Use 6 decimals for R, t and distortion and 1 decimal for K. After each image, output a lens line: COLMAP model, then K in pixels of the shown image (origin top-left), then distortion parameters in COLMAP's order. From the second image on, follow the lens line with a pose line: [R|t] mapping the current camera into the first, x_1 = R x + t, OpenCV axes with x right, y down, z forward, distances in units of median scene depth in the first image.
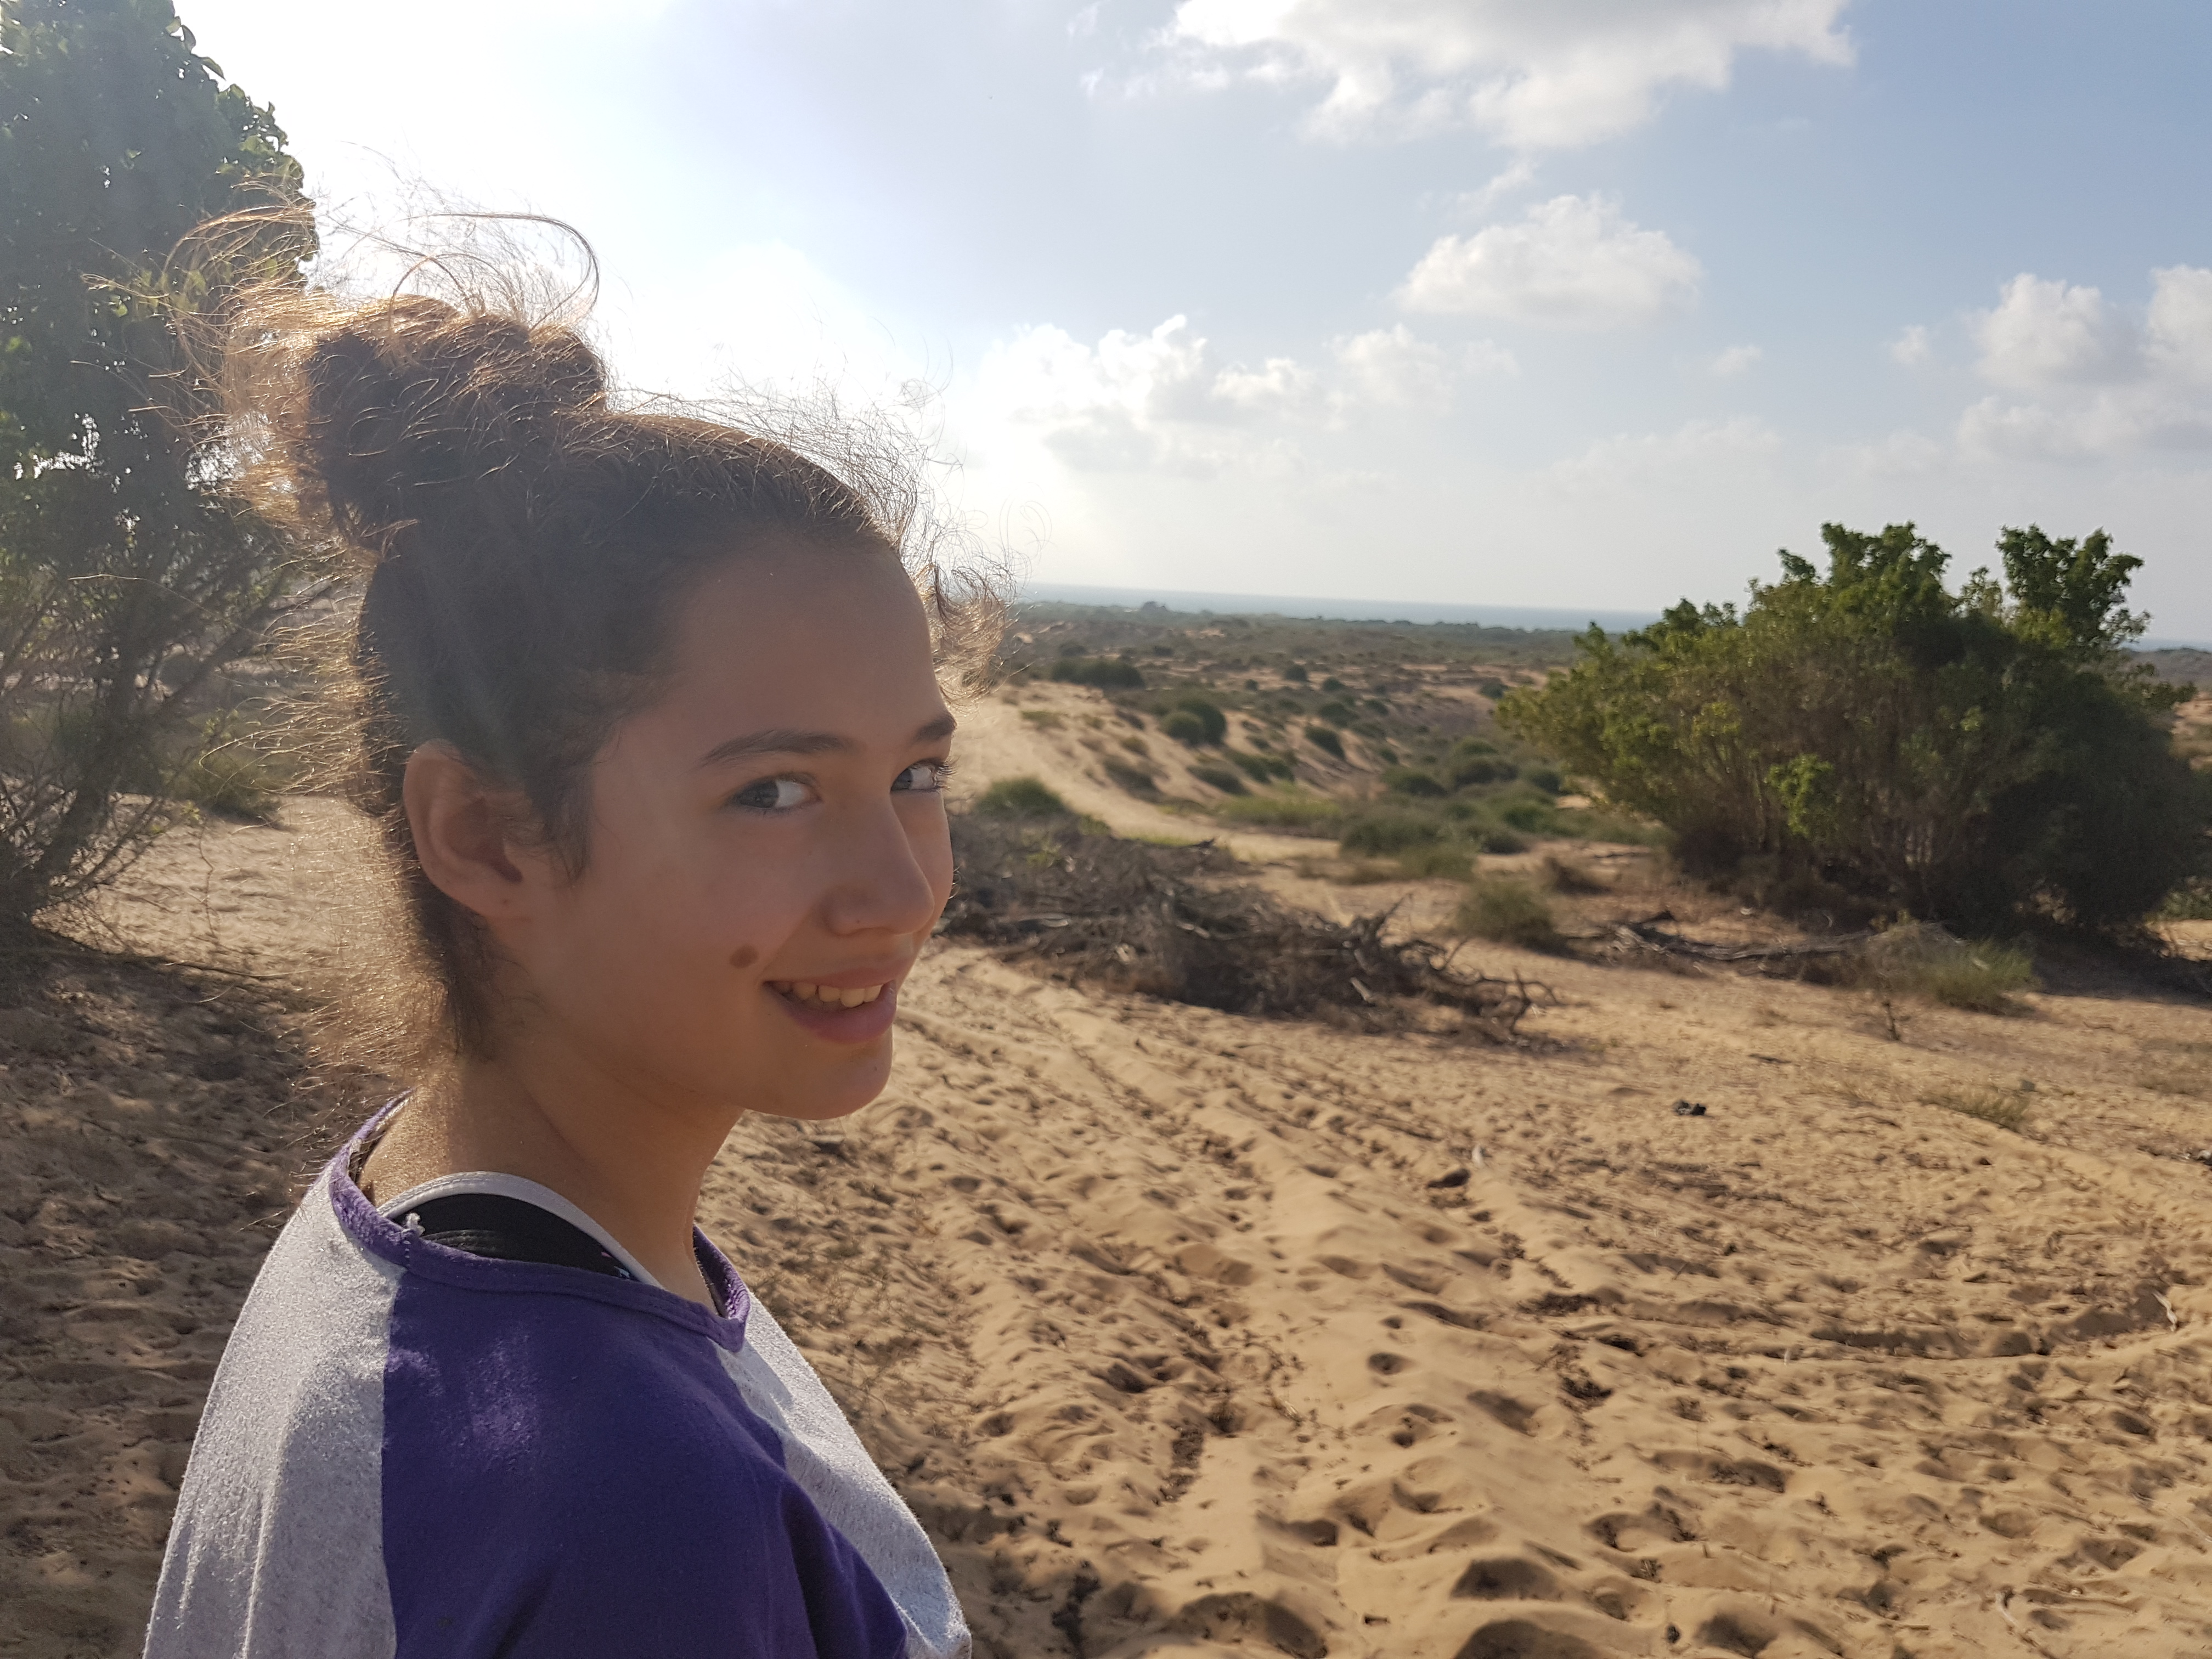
lens RADIAL K [[1828.0, 0, 1118.0], [0, 1828.0, 837.6], [0, 0, 1]] dist [0.281730, -0.652136]
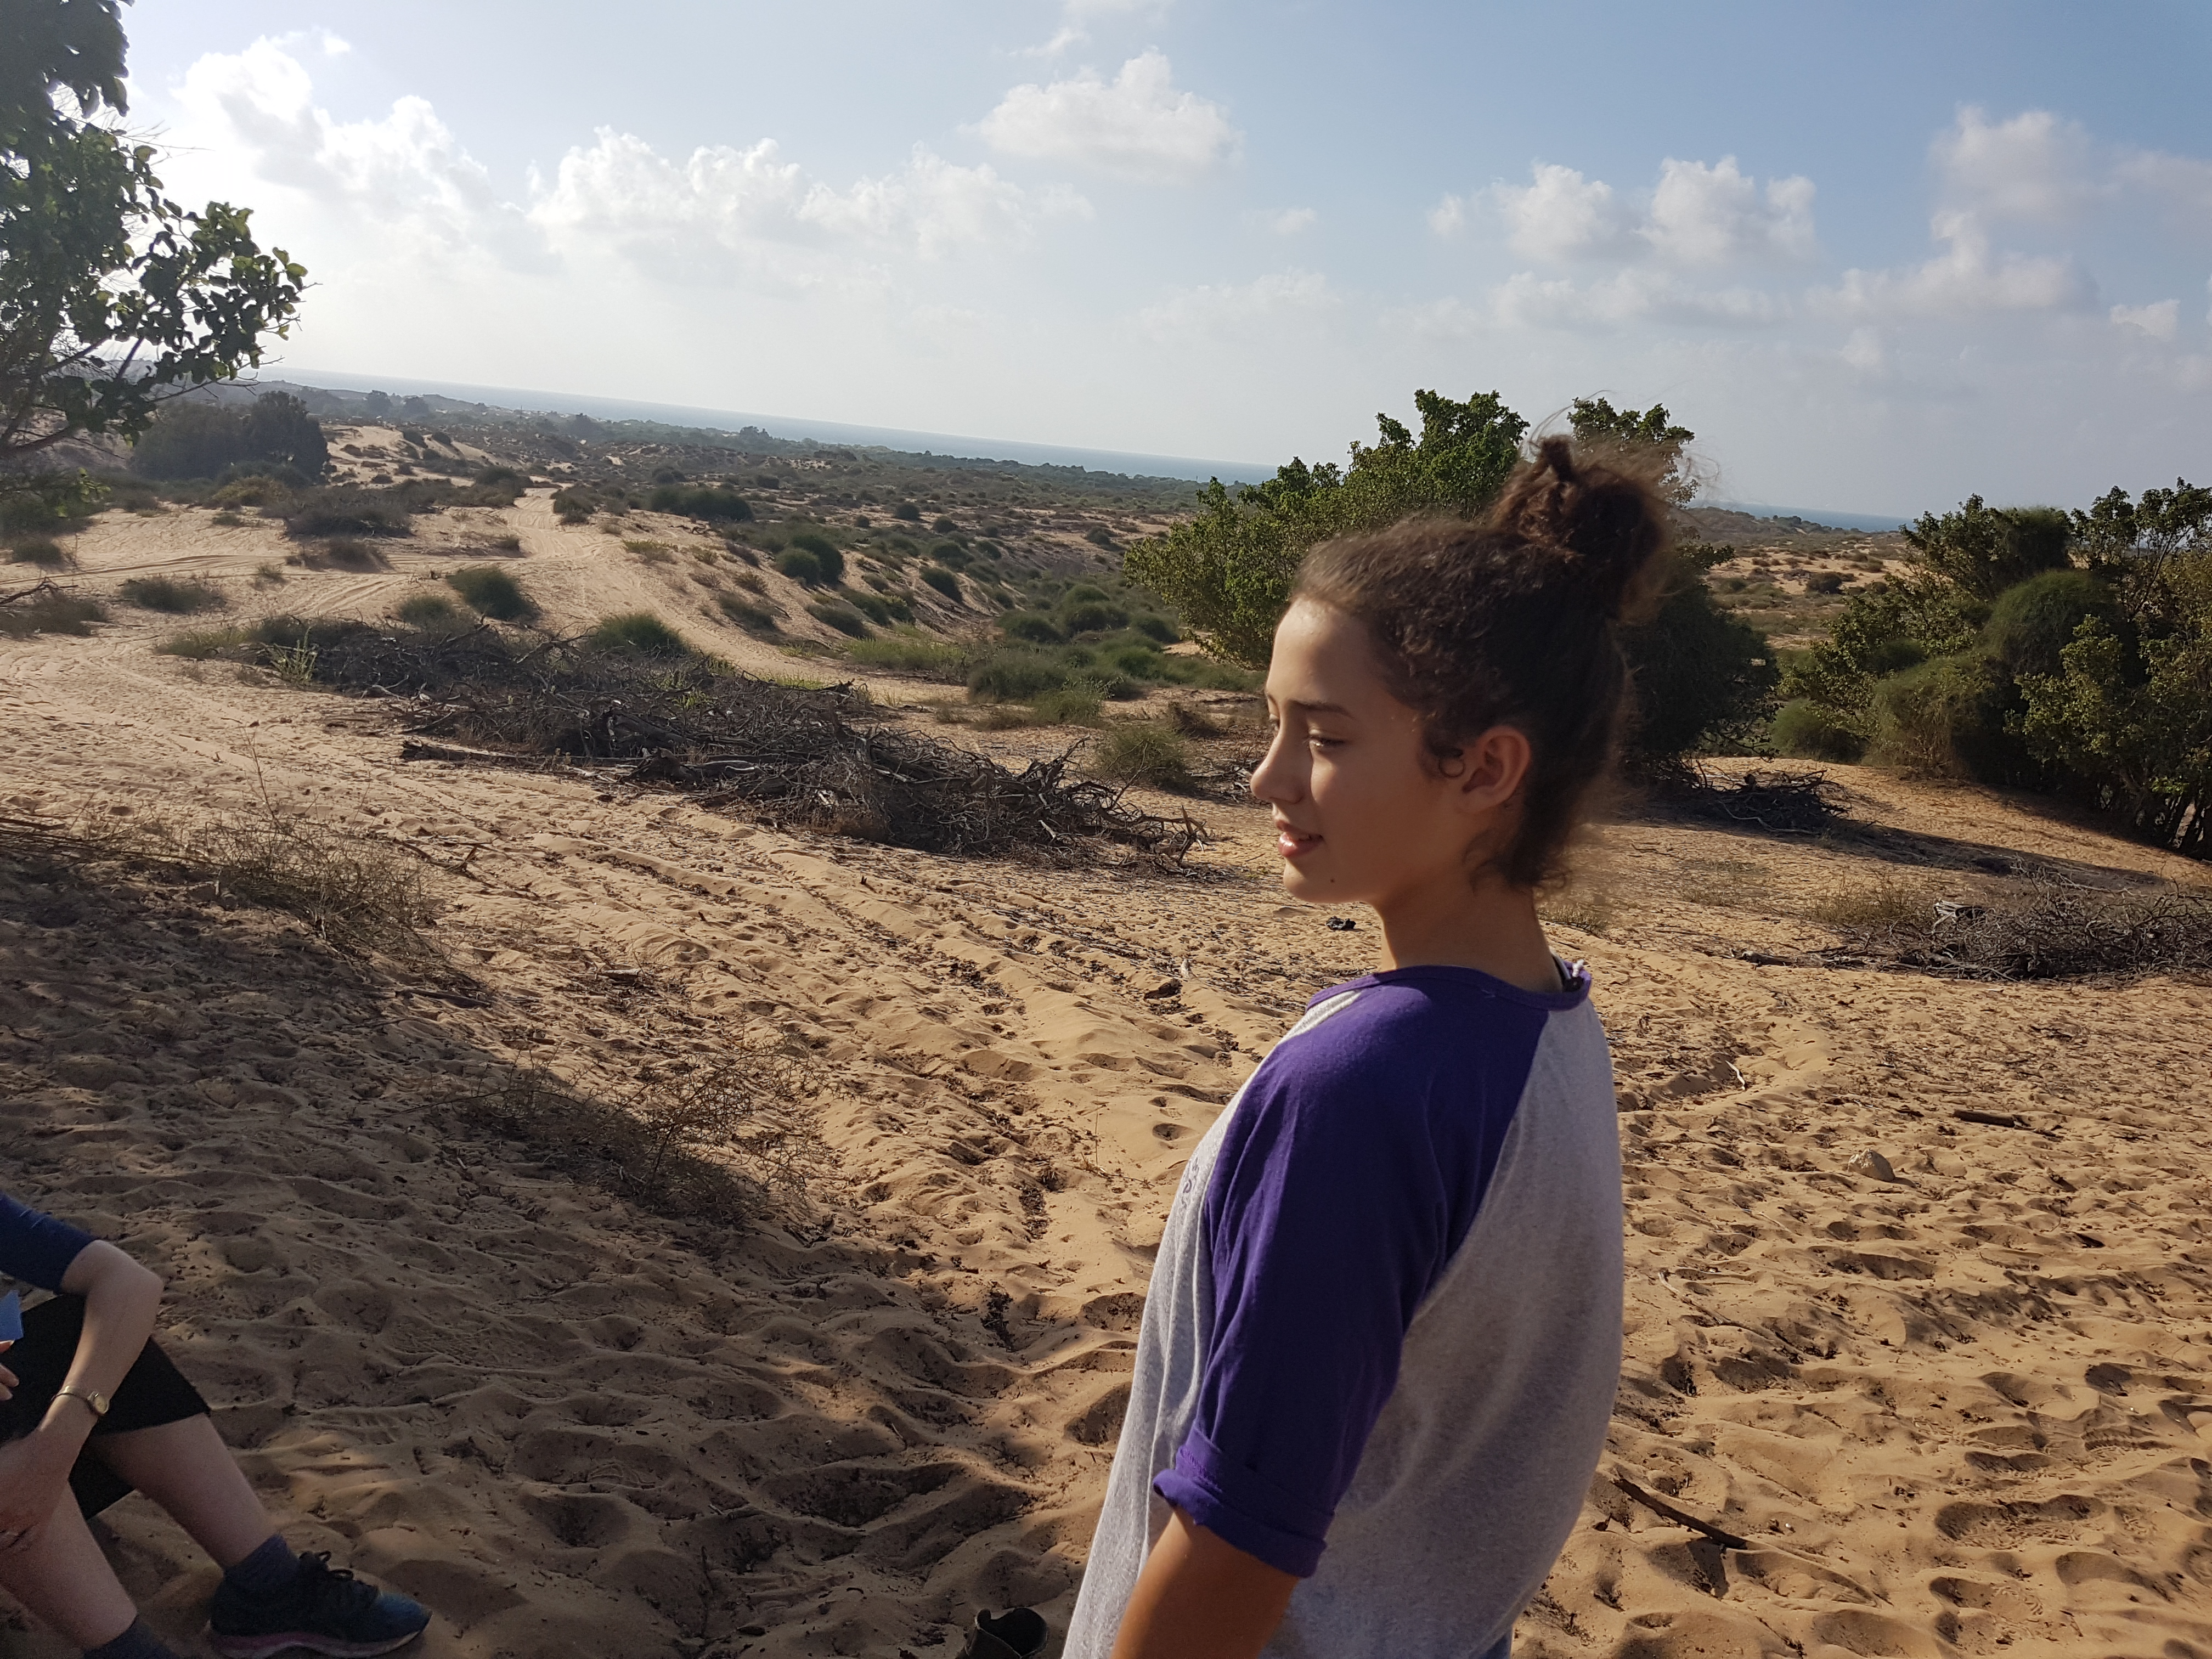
lens RADIAL K [[1882.1, 0, 1107.5], [0, 1882.1, 894.5], [0, 0, 1]] dist [0.283648, -0.505822]
pose [[0.971615, -0.021111, 0.235622, -0.120492], [-0.006191, 0.993400, 0.114534, -0.008438], [-0.236485, -0.112742, 0.965072, -0.108274]]
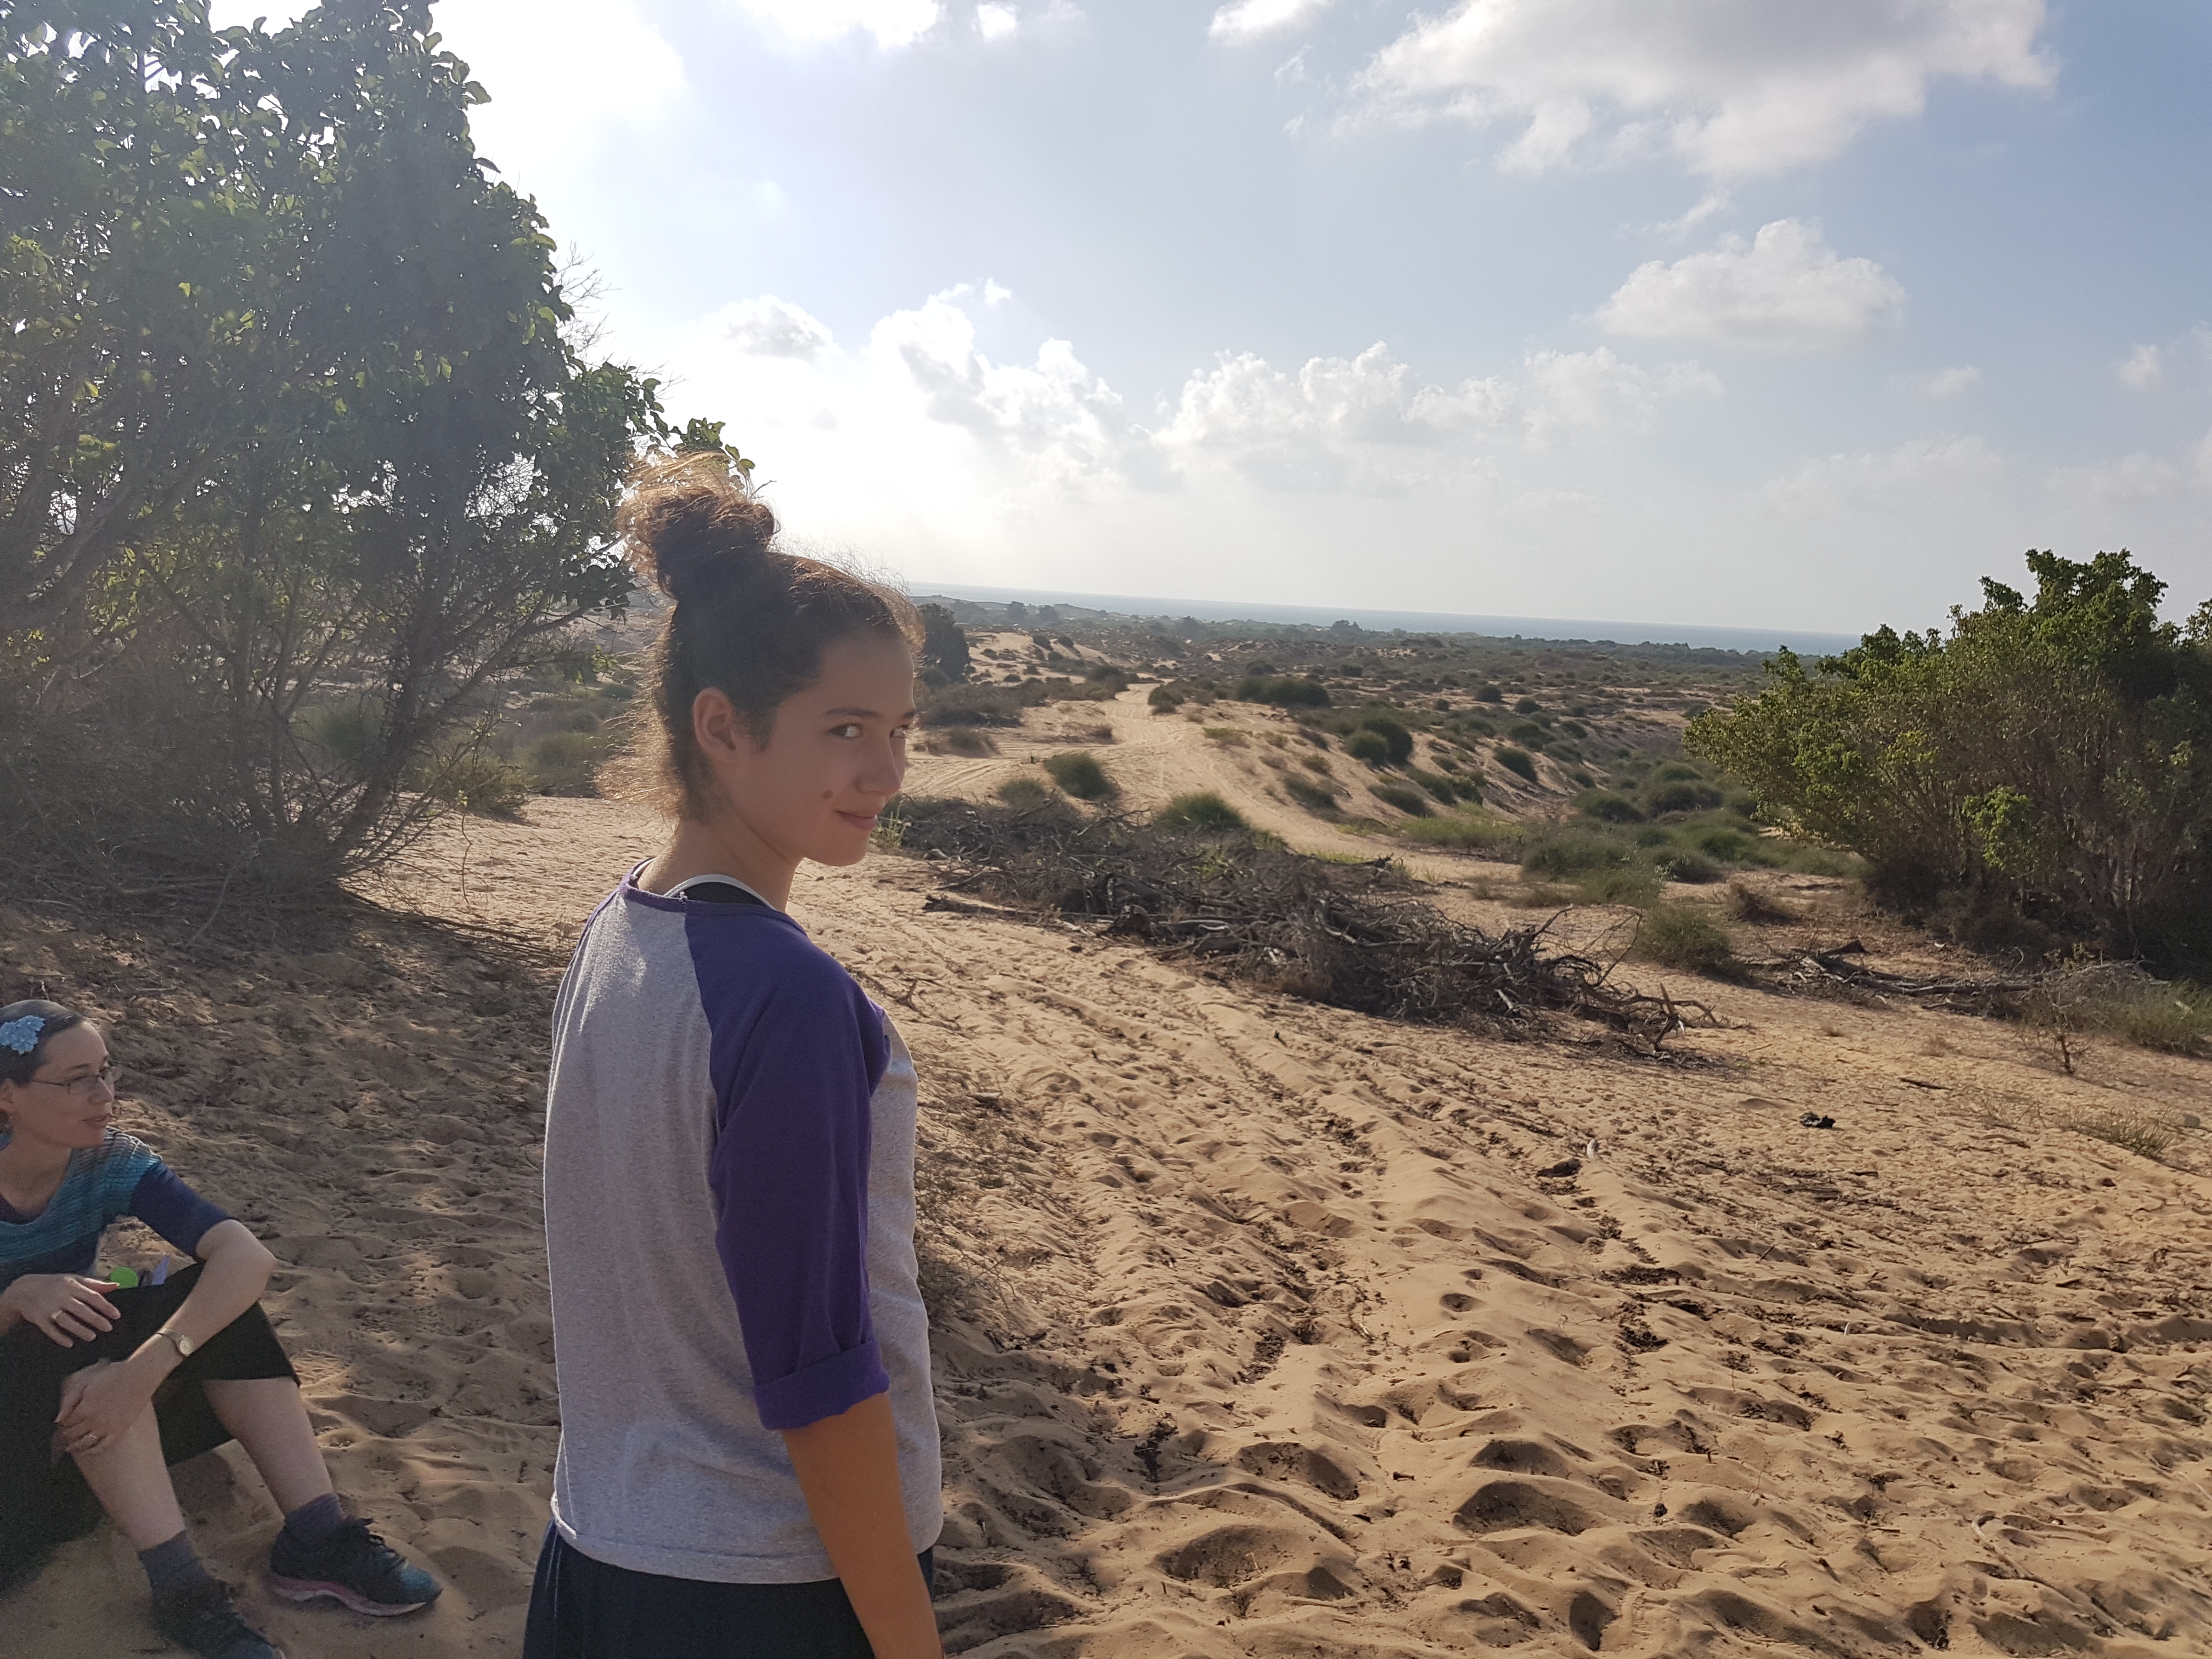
lens RADIAL K [[1891.4, 0, 1046.7], [0, 1891.4, 830.9], [0, 0, 1]] dist [0.286001, -0.564754]
pose [[0.988811, 0.025469, -0.146986, 0.041141], [-0.027783, 0.999520, -0.013714, 0.011800], [0.146566, 0.017645, 0.989043, -0.138737]]
